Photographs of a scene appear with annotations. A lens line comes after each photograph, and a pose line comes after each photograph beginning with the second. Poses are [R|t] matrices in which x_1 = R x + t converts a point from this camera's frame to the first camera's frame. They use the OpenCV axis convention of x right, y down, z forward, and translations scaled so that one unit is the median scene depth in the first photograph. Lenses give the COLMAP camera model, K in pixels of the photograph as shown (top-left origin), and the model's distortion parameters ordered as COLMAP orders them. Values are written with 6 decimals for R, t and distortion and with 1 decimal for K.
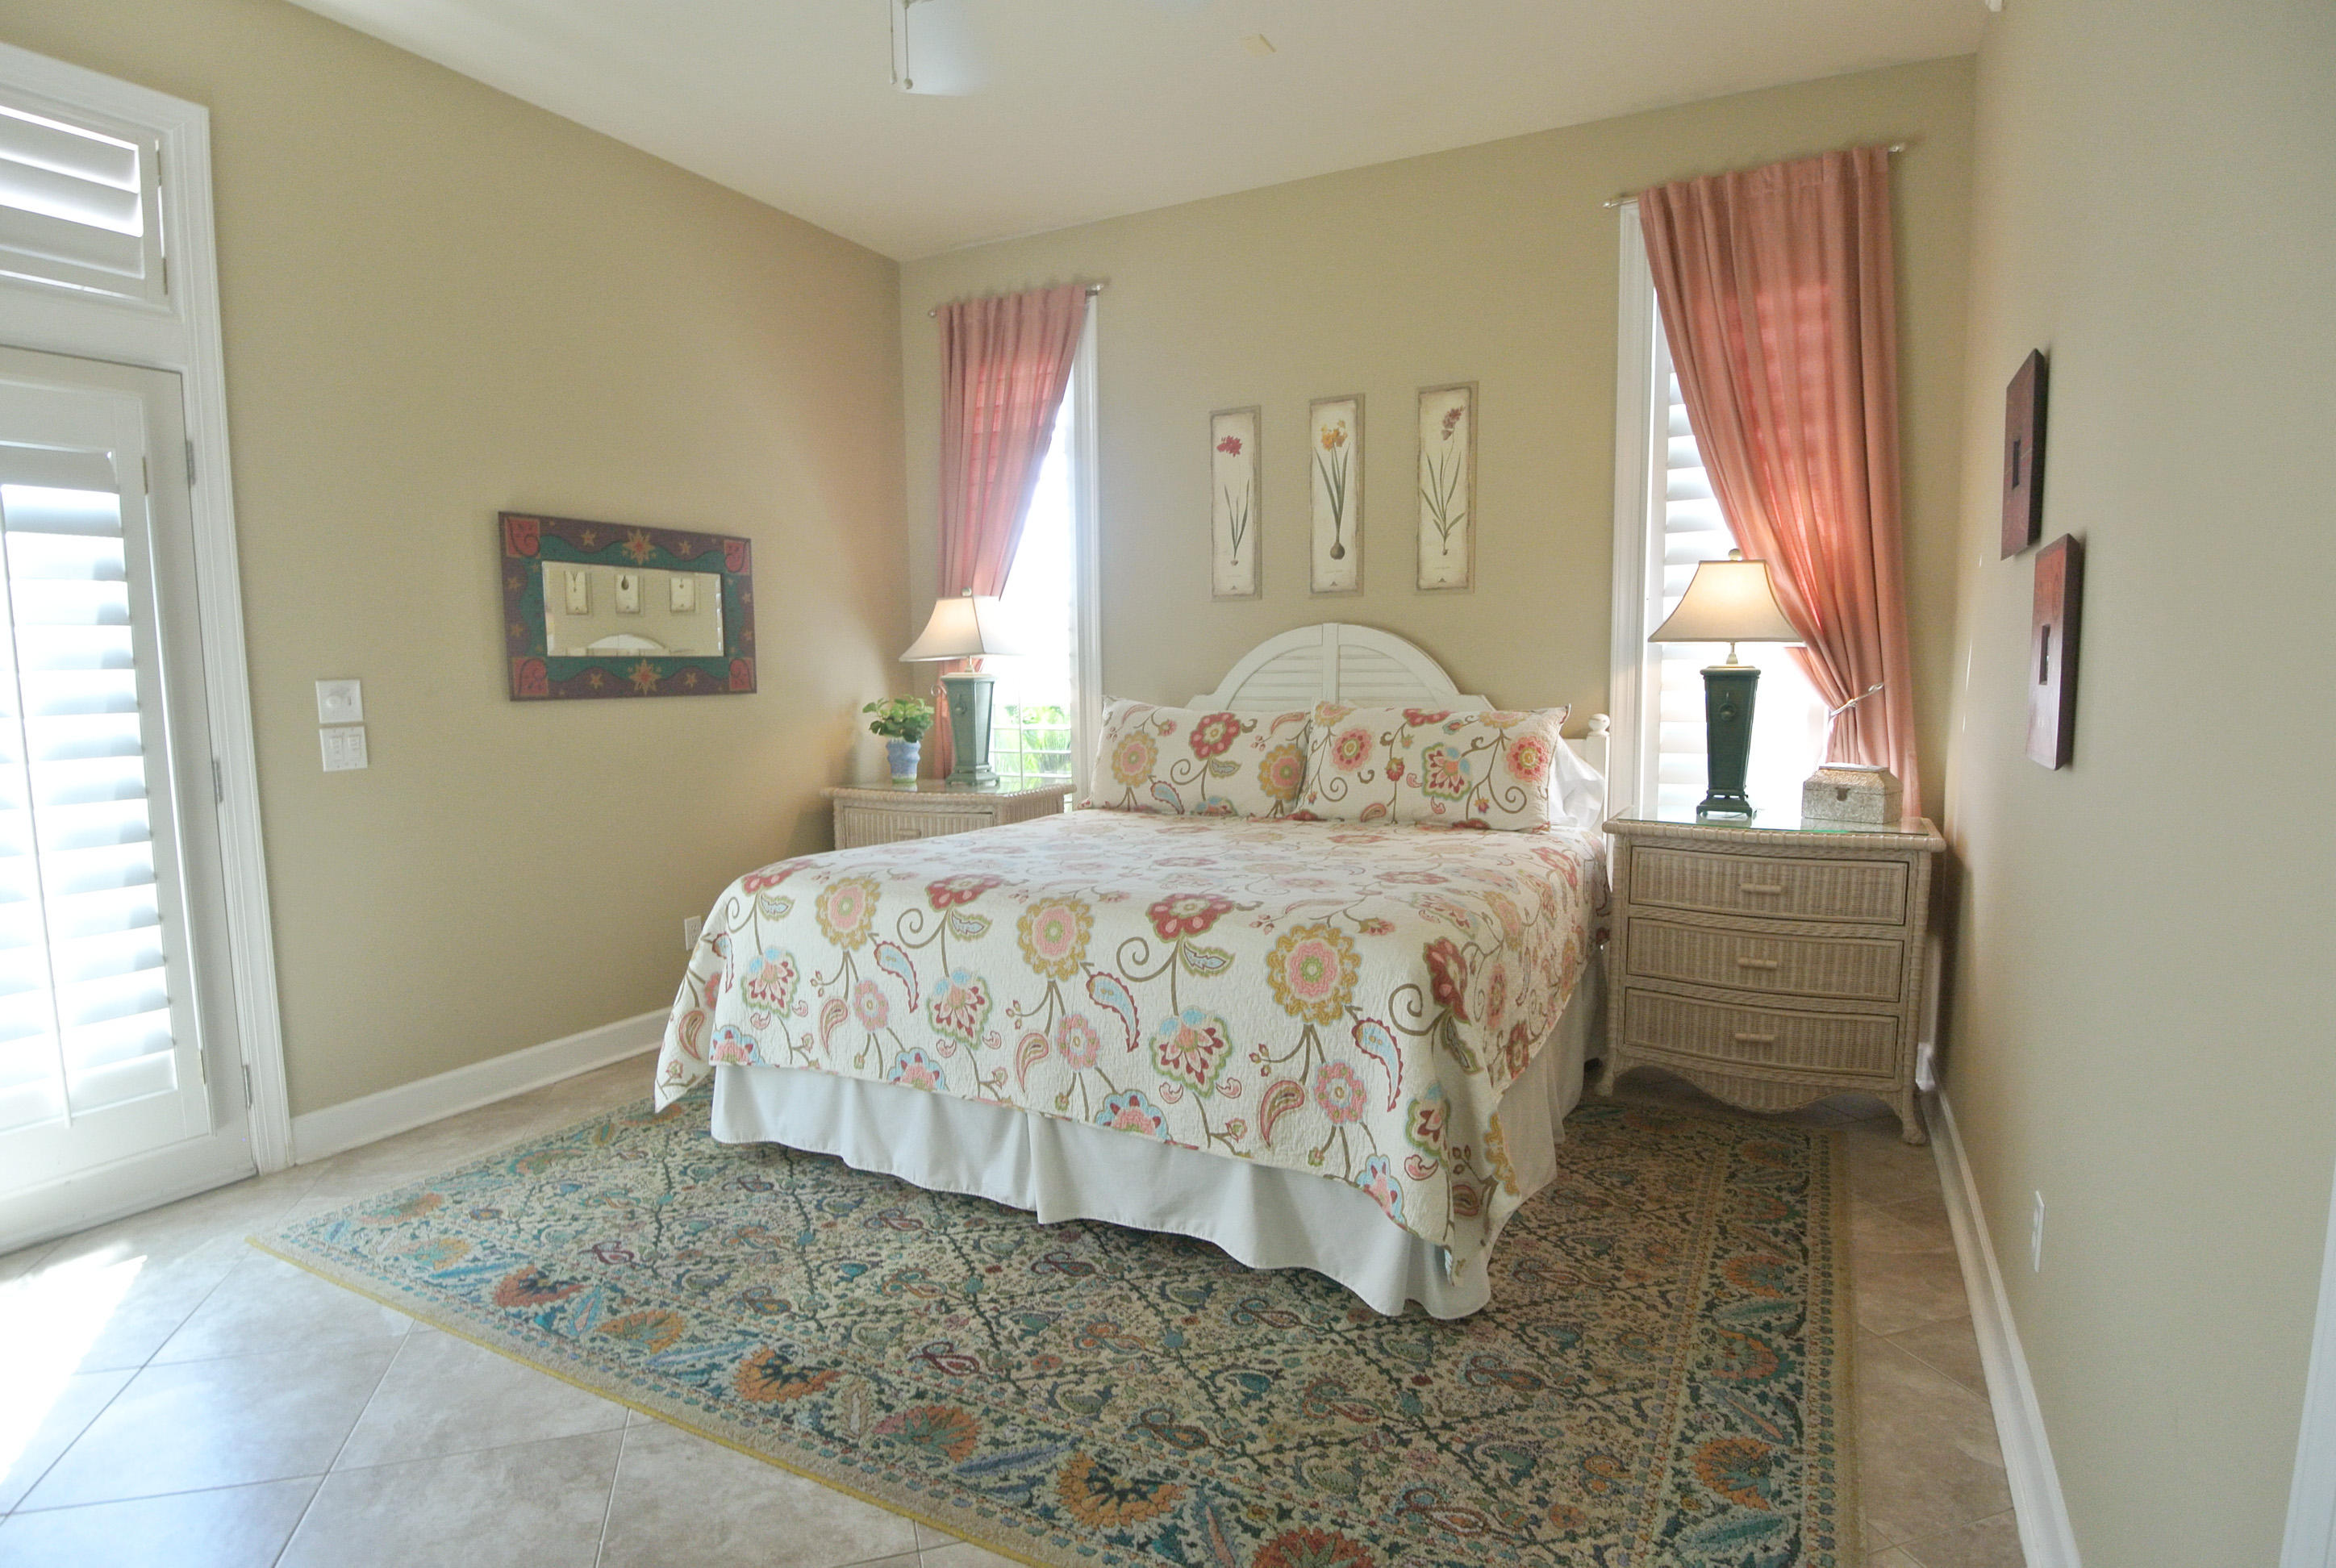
lens RADIAL K [[1216.8, 0, 1188.9], [0, 1216.8, 806.6], [0, 0, 1]] dist [0.004149, -0.032028]
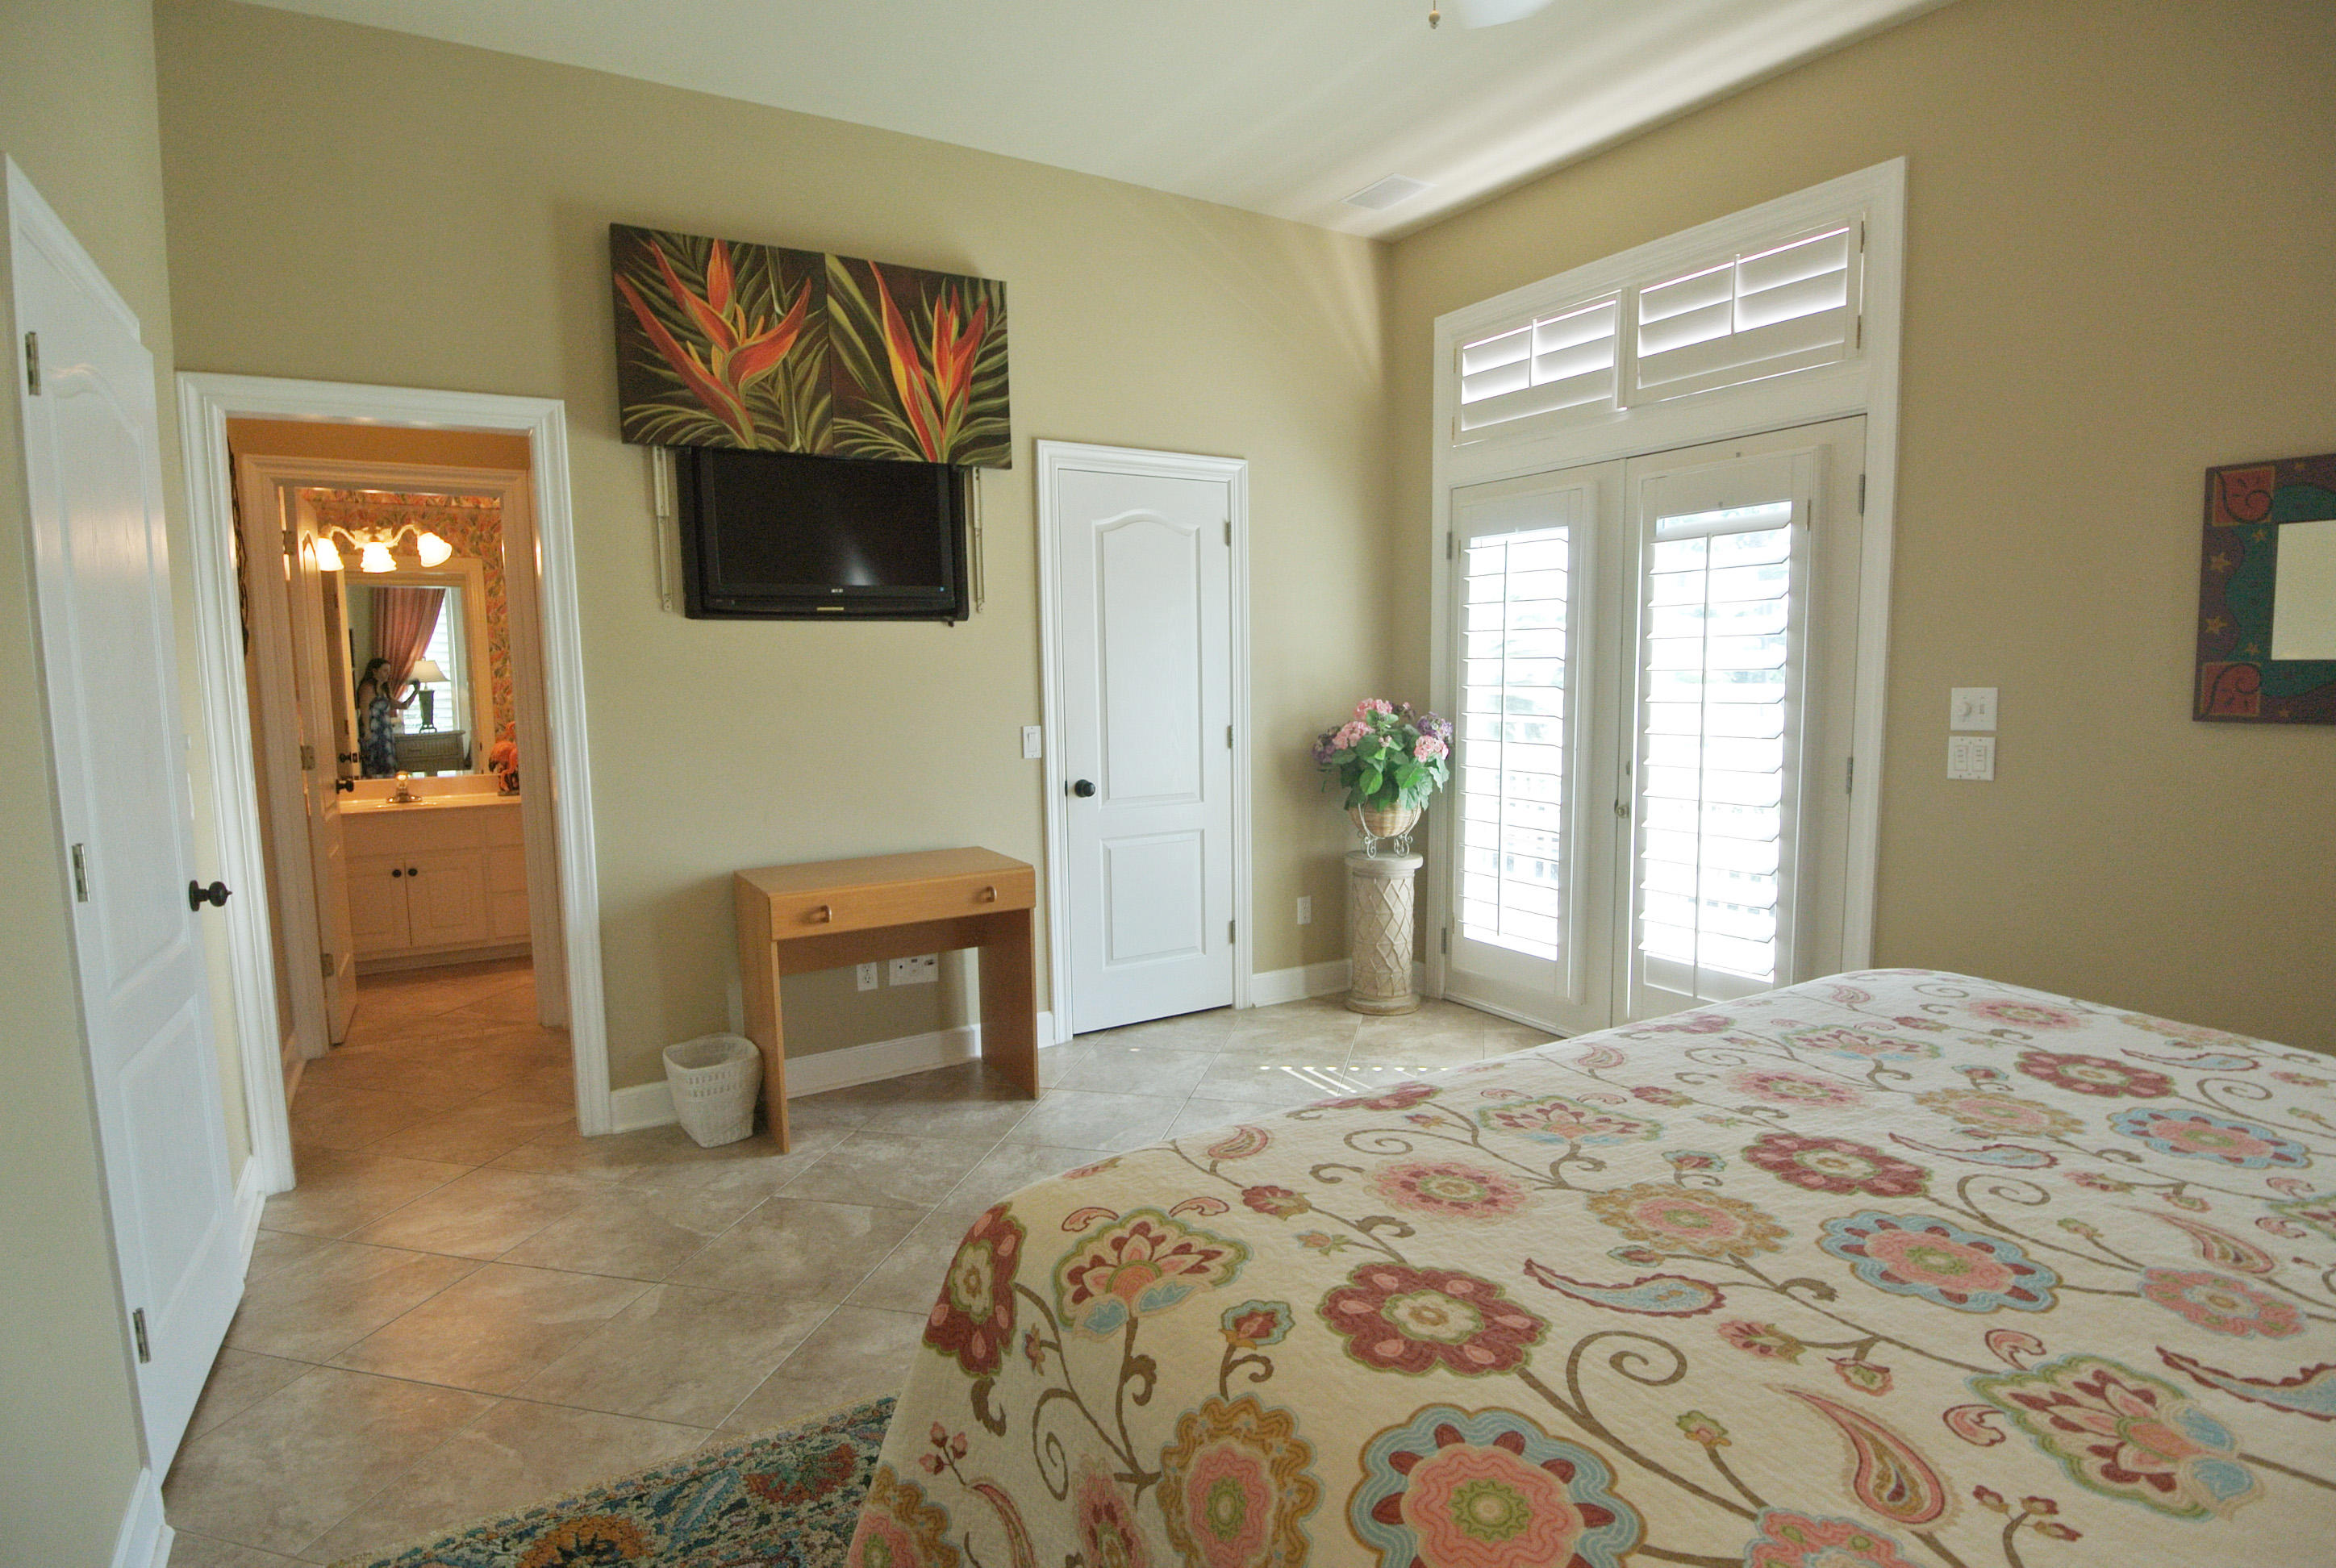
lens RADIAL K [[1216.8, 0, 1188.9], [0, 1216.8, 806.6], [0, 0, 1]] dist [0.004149, -0.032028]
pose [[-0.511434, 0.104822, -0.852905, 0.452803], [-0.085560, 0.981389, 0.171918, -0.123800], [0.855053, 0.160899, -0.492947, 0.958980]]
